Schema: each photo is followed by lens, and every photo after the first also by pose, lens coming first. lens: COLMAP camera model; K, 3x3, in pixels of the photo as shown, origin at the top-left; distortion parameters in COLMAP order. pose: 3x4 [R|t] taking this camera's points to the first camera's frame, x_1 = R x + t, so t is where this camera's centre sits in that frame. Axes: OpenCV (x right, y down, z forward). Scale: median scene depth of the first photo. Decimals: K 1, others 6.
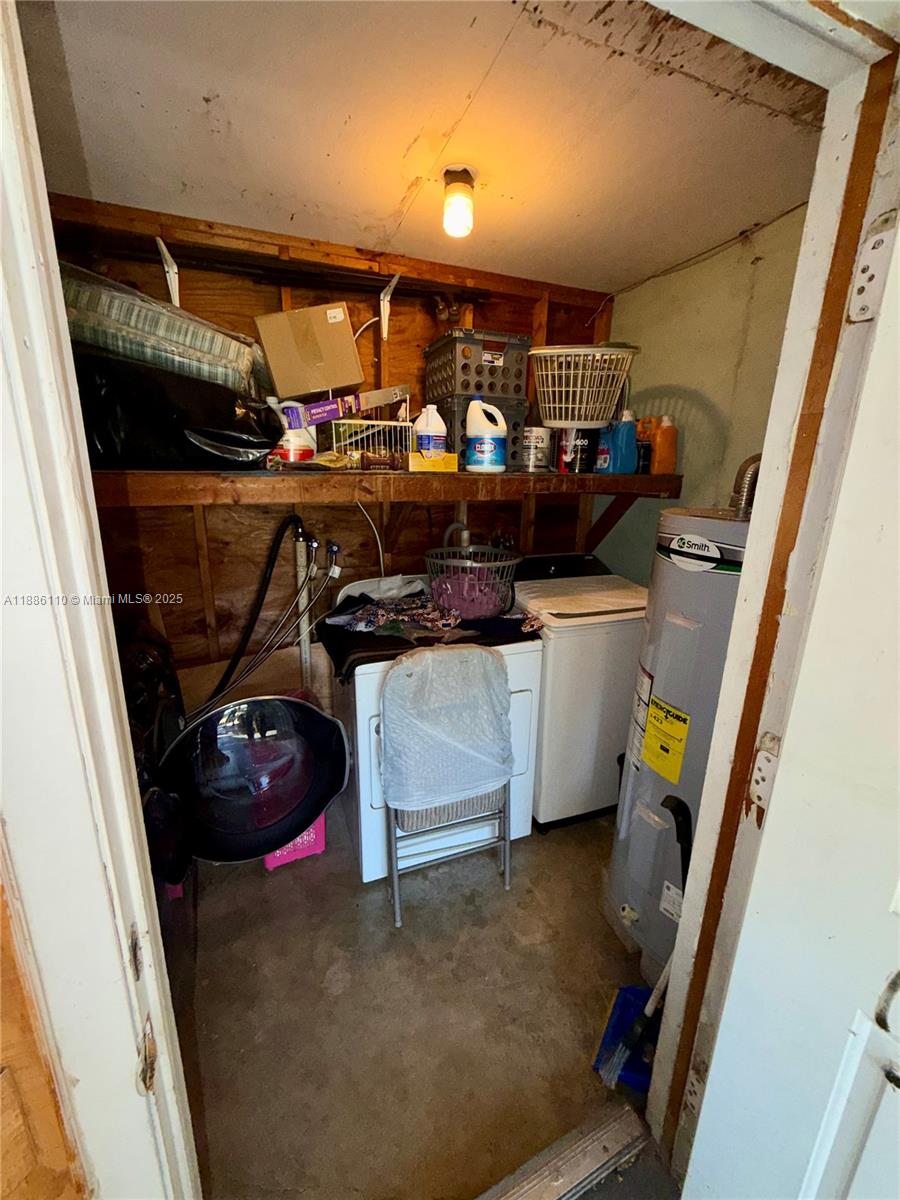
lens RADIAL K [[477.0, 0, 452.9], [0, 477.0, 596.4], [0, 0, 1]] dist [-0.000195, -0.000406]
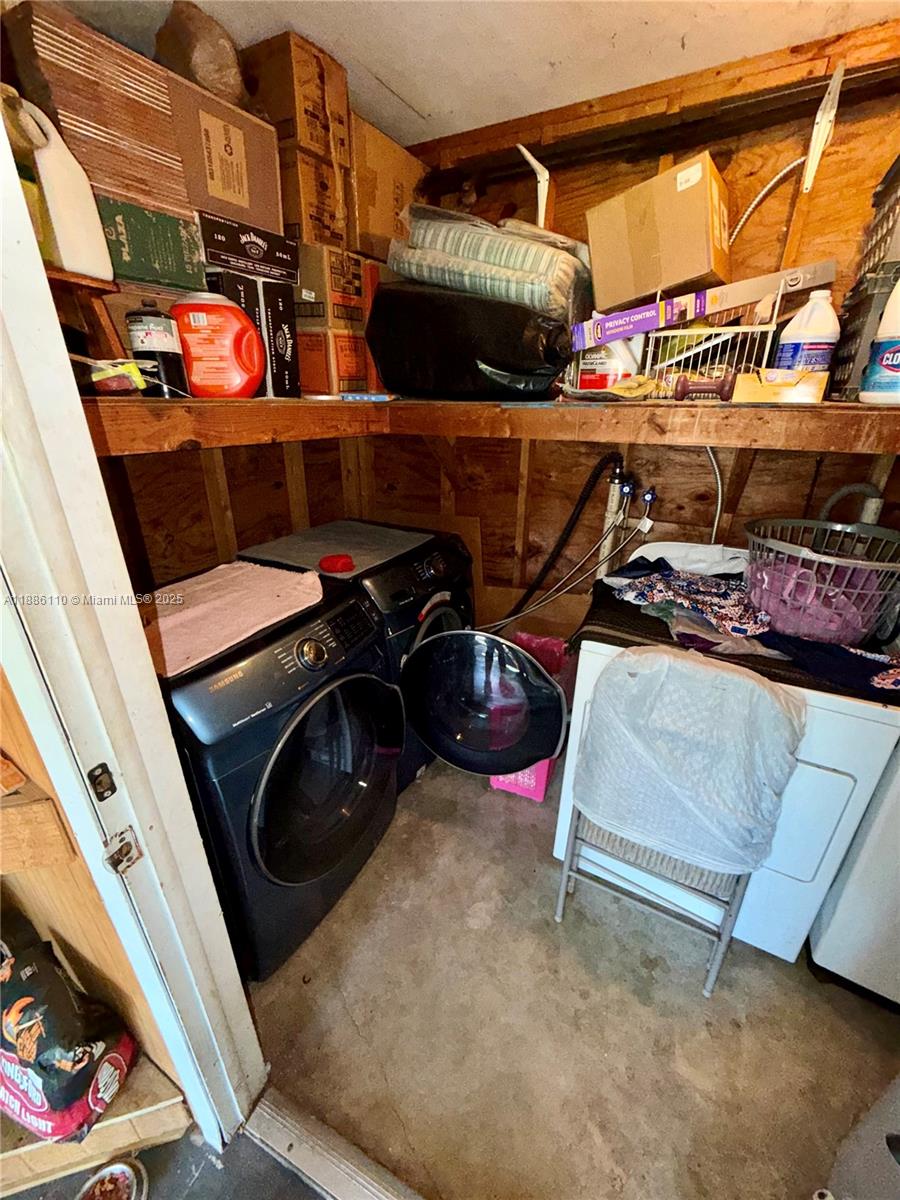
lens RADIAL K [[477.0, 0, 452.9], [0, 477.0, 596.4], [0, 0, 1]] dist [-0.000195, -0.000406]
pose [[0.640542, 0.292747, -0.709933, 0.200650], [-0.188435, 0.956139, 0.224256, -0.065608], [0.744445, -0.009869, 0.667611, 0.214128]]
